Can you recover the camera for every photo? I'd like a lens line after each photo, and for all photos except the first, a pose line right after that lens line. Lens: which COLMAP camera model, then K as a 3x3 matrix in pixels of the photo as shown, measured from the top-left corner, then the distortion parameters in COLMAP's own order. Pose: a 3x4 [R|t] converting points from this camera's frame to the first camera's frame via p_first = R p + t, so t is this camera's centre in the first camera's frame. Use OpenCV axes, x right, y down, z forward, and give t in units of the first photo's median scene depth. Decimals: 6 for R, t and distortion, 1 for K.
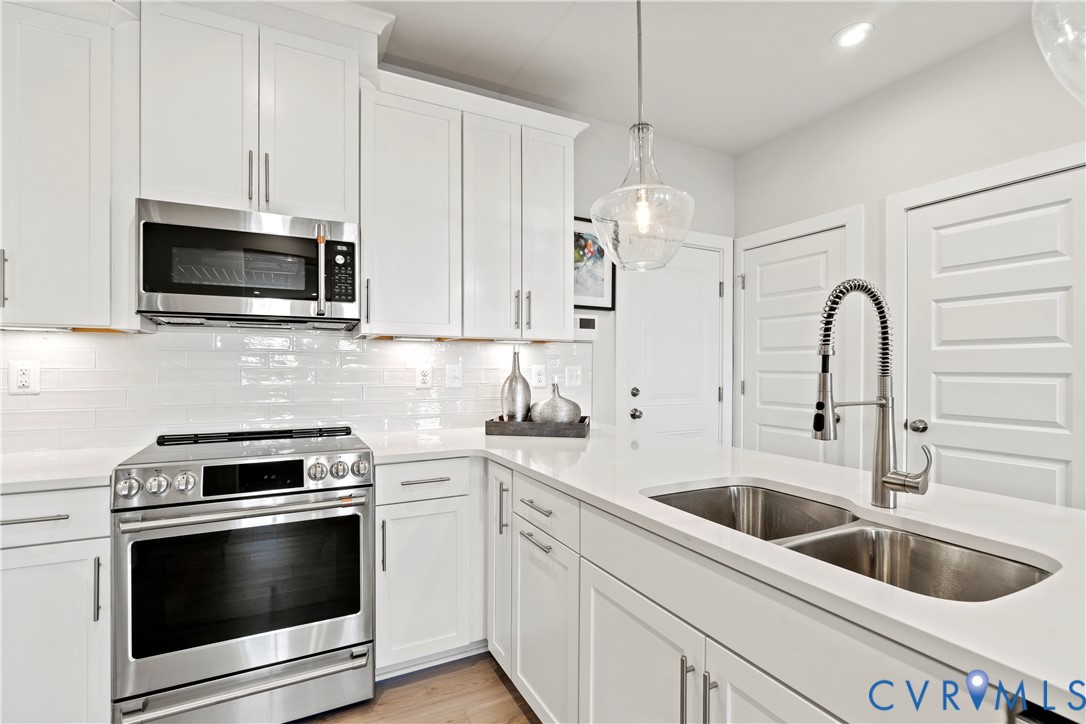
lens RADIAL K [[502.2, 0, 544.4], [0, 502.2, 367.9], [0, 0, 1]] dist [-0.009784, 0.000605]
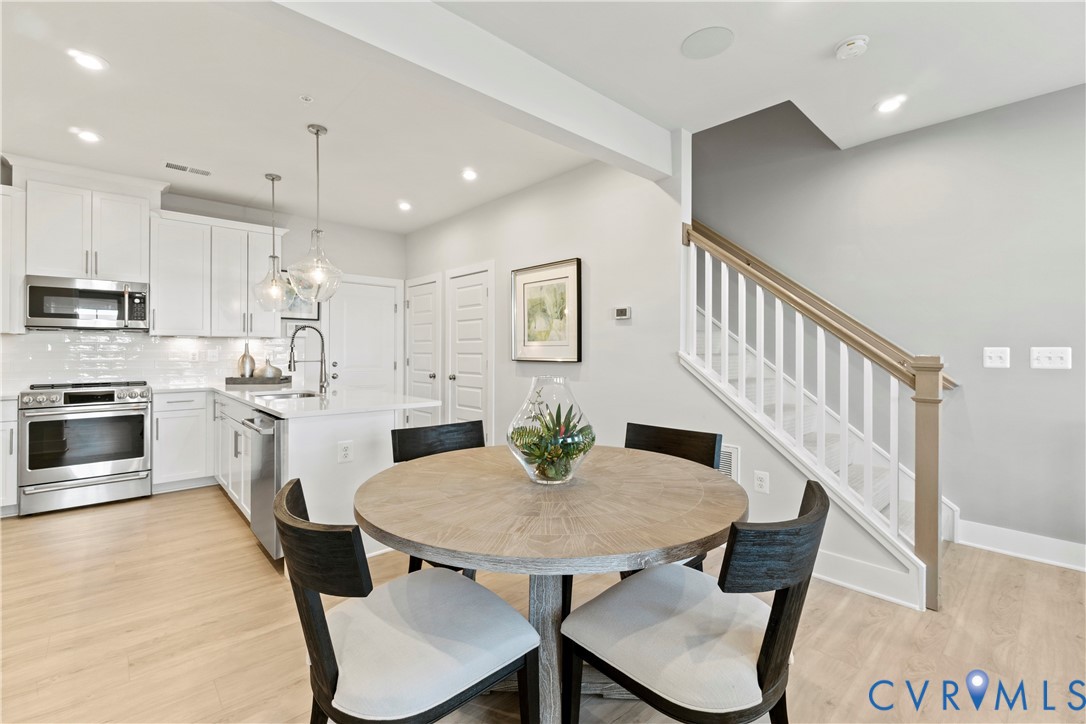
lens RADIAL K [[464.6, 0, 538.5], [0, 464.6, 346.8], [0, 0, 1]] dist [-0.004666, -0.000011]
pose [[0.965129, 0.001212, 0.261773, 0.714451], [0.001512, 0.999947, -0.010207, 0.003577], [-0.261772, 0.010247, 0.965075, -1.328255]]
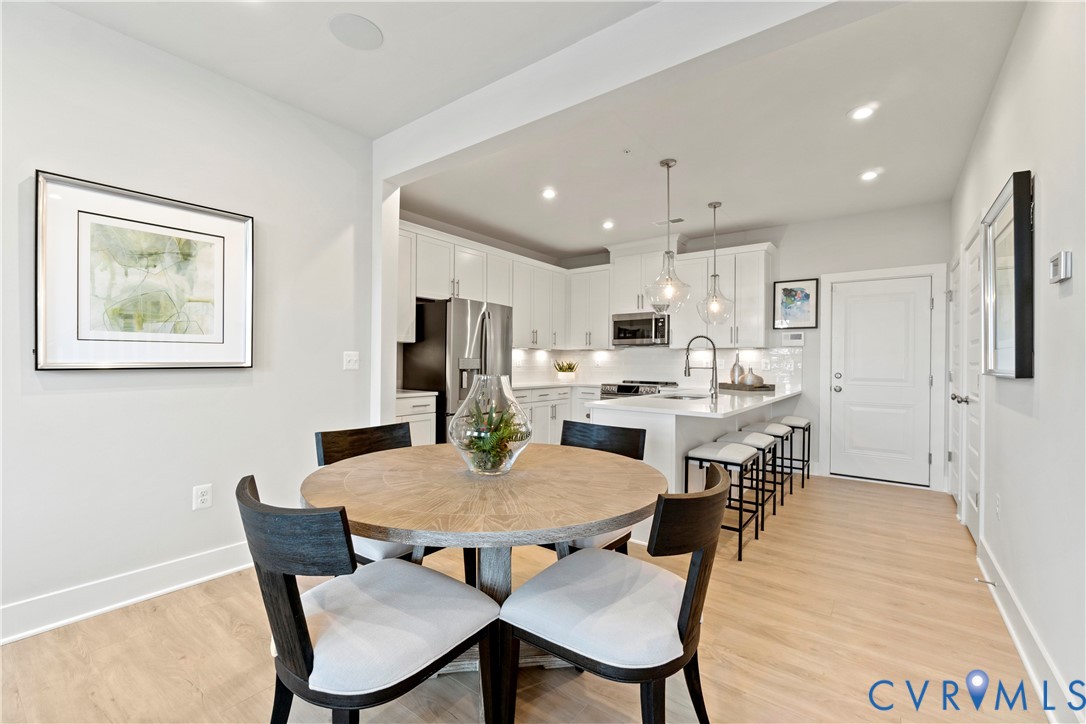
lens RADIAL K [[464.6, 0, 541.8], [0, 464.6, 356.2], [0, 0, 1]] dist [-0.004666, -0.000011]
pose [[0.448543, -0.008155, -0.893724, 1.728562], [-0.010326, 0.999844, -0.014306, 0.024022], [0.893702, 0.015646, 0.448389, -0.868527]]
